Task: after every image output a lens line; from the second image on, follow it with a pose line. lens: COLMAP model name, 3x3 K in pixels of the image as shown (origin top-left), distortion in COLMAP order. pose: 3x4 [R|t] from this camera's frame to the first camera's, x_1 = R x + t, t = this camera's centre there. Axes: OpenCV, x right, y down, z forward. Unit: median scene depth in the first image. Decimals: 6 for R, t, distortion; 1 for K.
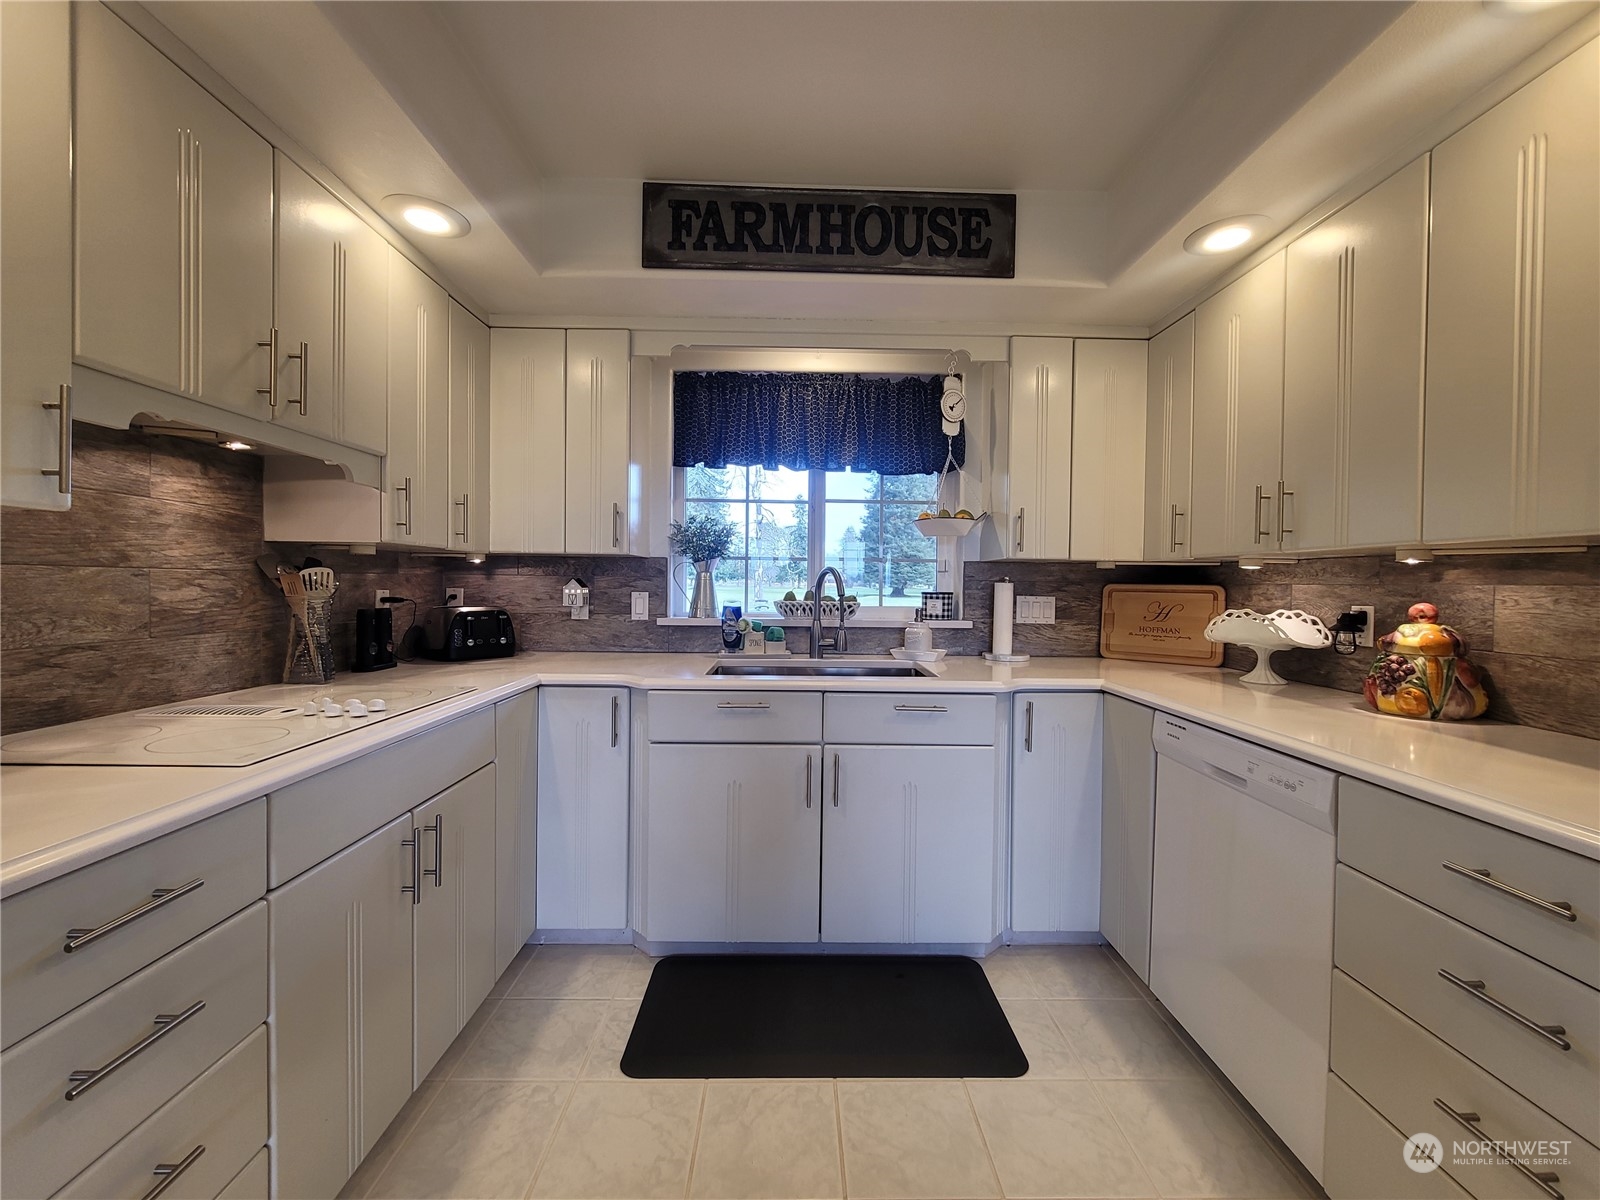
lens RADIAL K [[652.2, 0, 803.1], [0, 652.2, 594.3], [0, 0, 1]] dist [-0.004857, 0.001031]
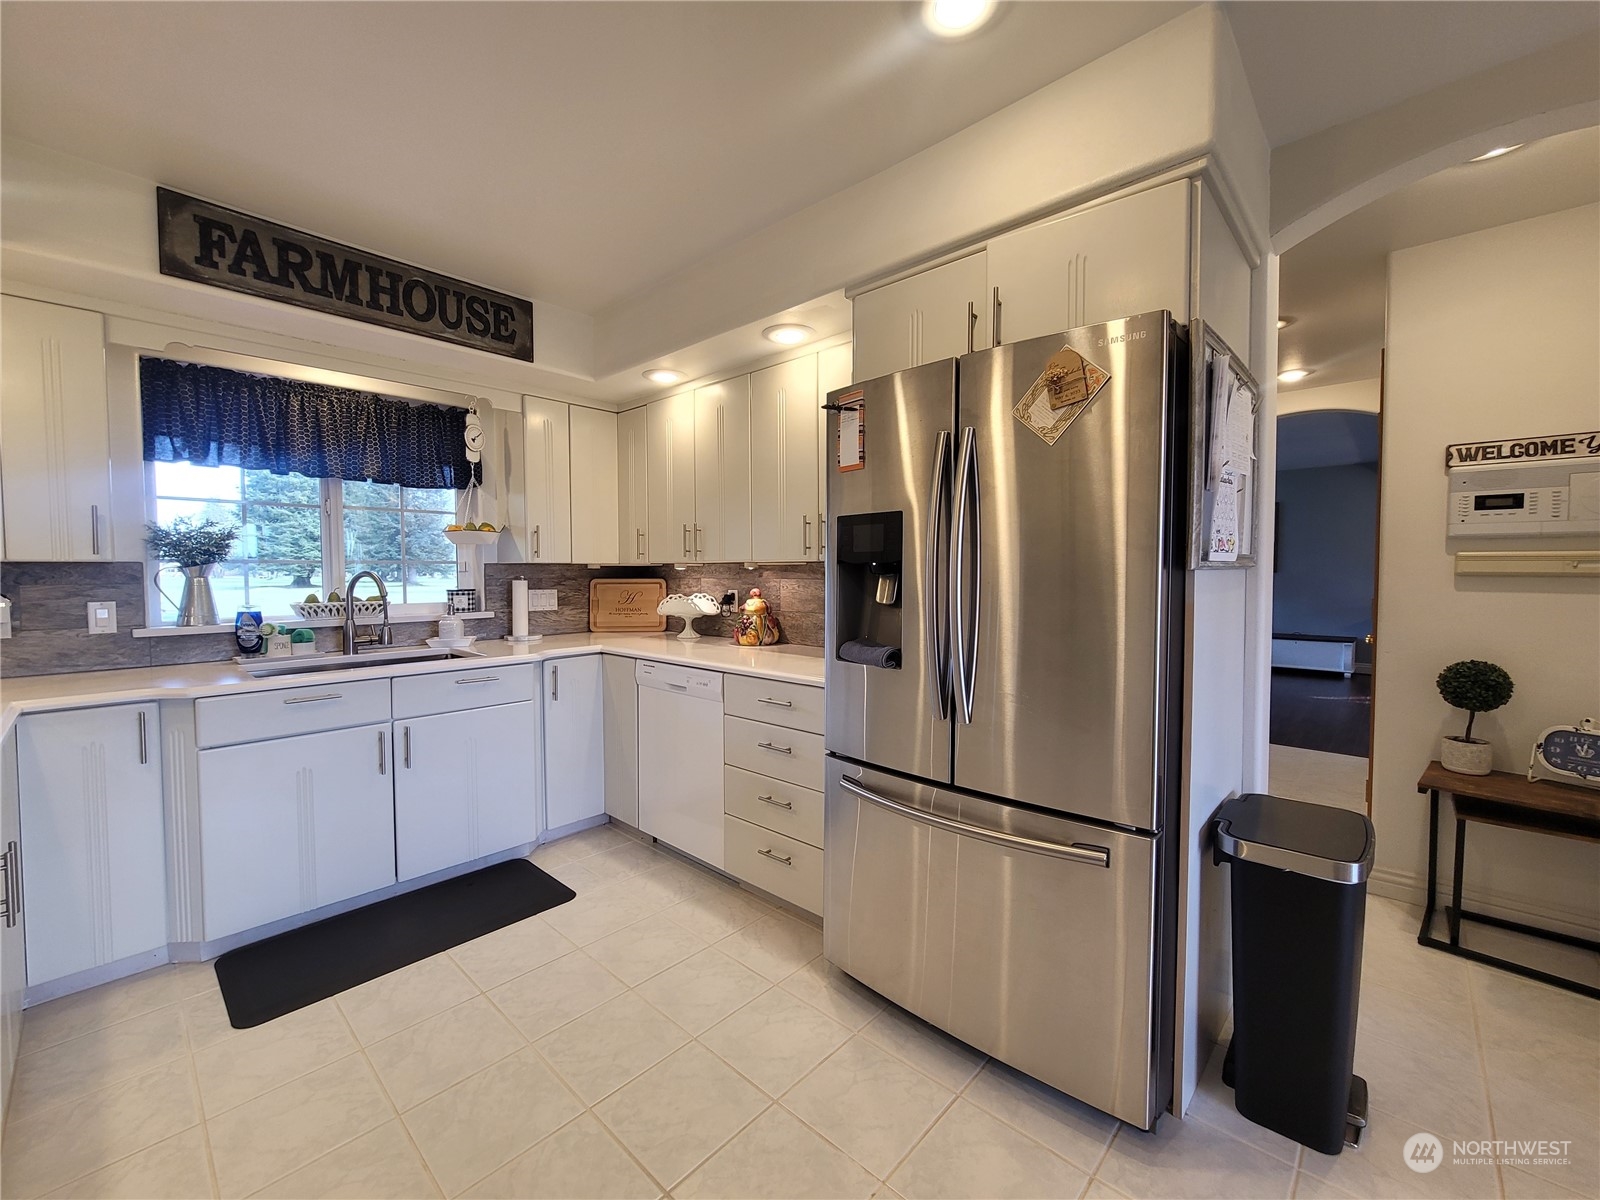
lens RADIAL K [[652.2, 0, 802.8], [0, 652.2, 592.7], [0, 0, 1]] dist [-0.004857, 0.001031]
pose [[0.692057, -0.040960, 0.720680, -0.296973], [0.025014, 0.999150, 0.032767, -0.027234], [-0.721410, -0.004650, 0.692493, -0.375923]]
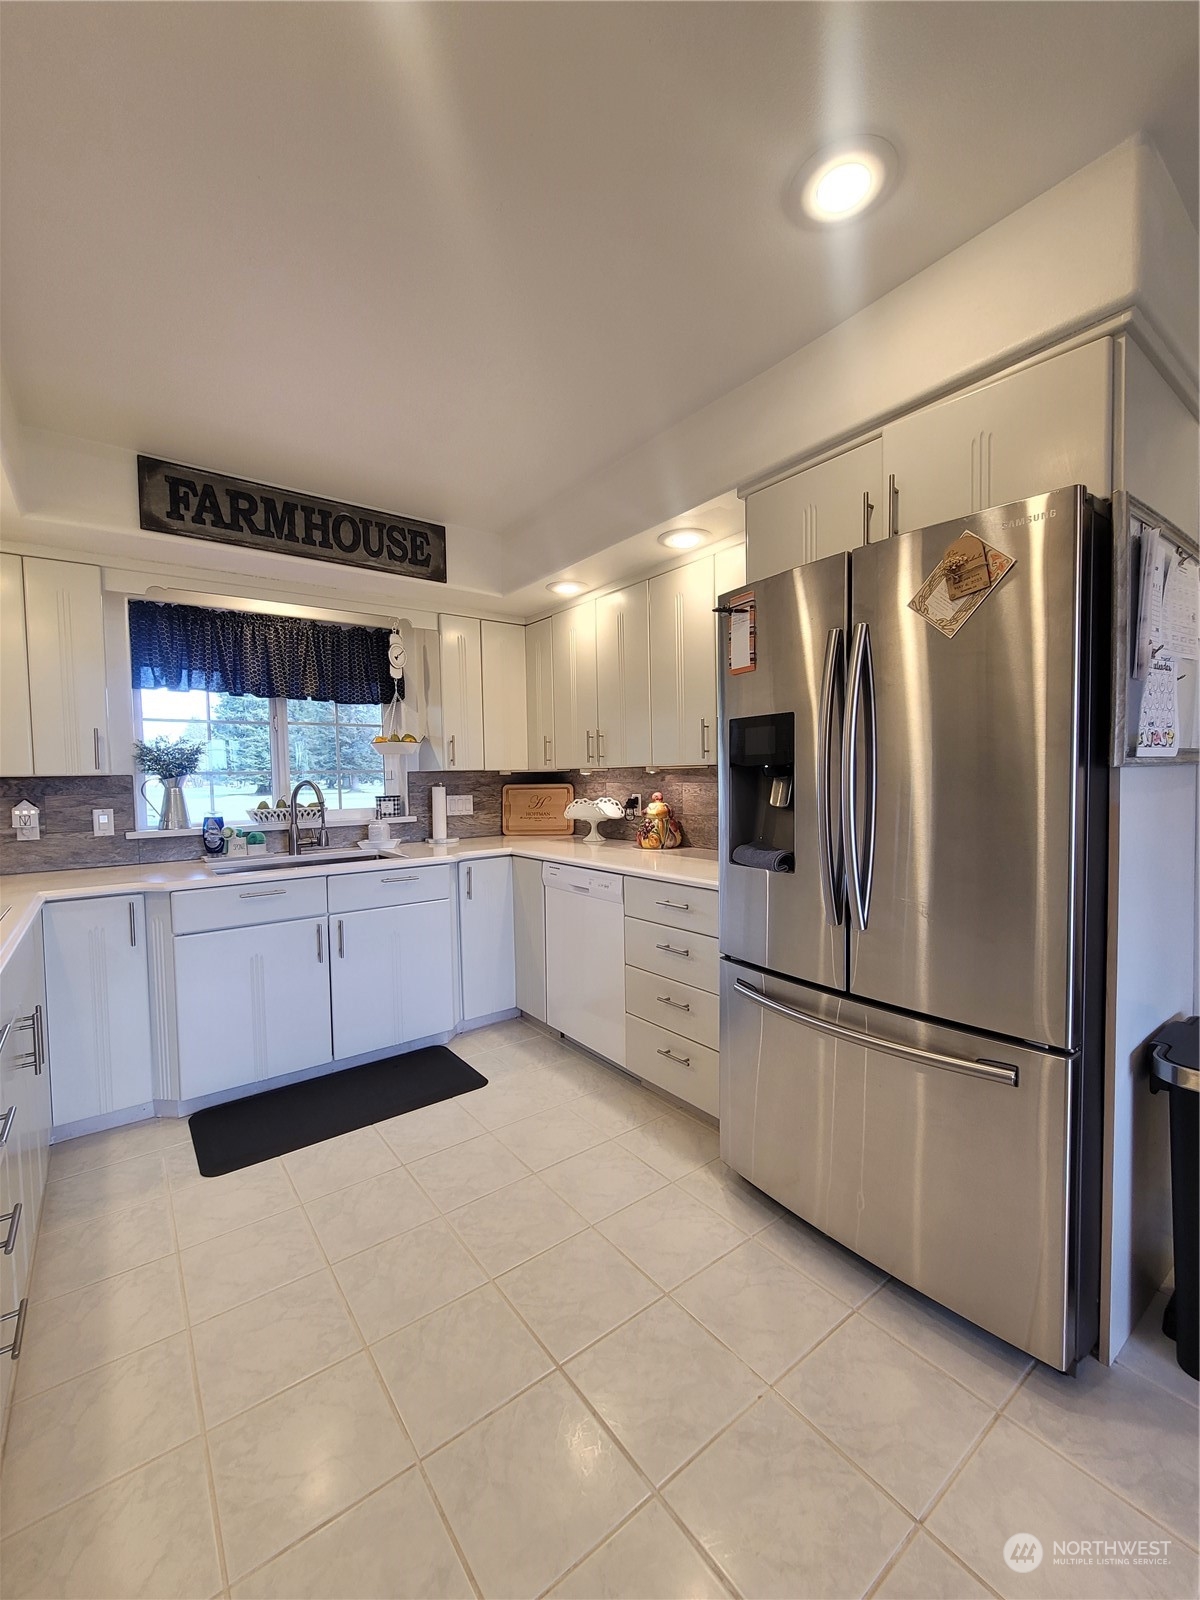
lens RADIAL K [[652.2, 0, 605.5], [0, 652.2, 800.2], [0, 0, 1]] dist [-0.004857, 0.001031]
pose [[0.806306, -0.051260, 0.589274, -0.281565], [0.039212, 0.998679, 0.033221, -0.027310], [-0.590198, -0.003680, 0.807250, -0.410531]]
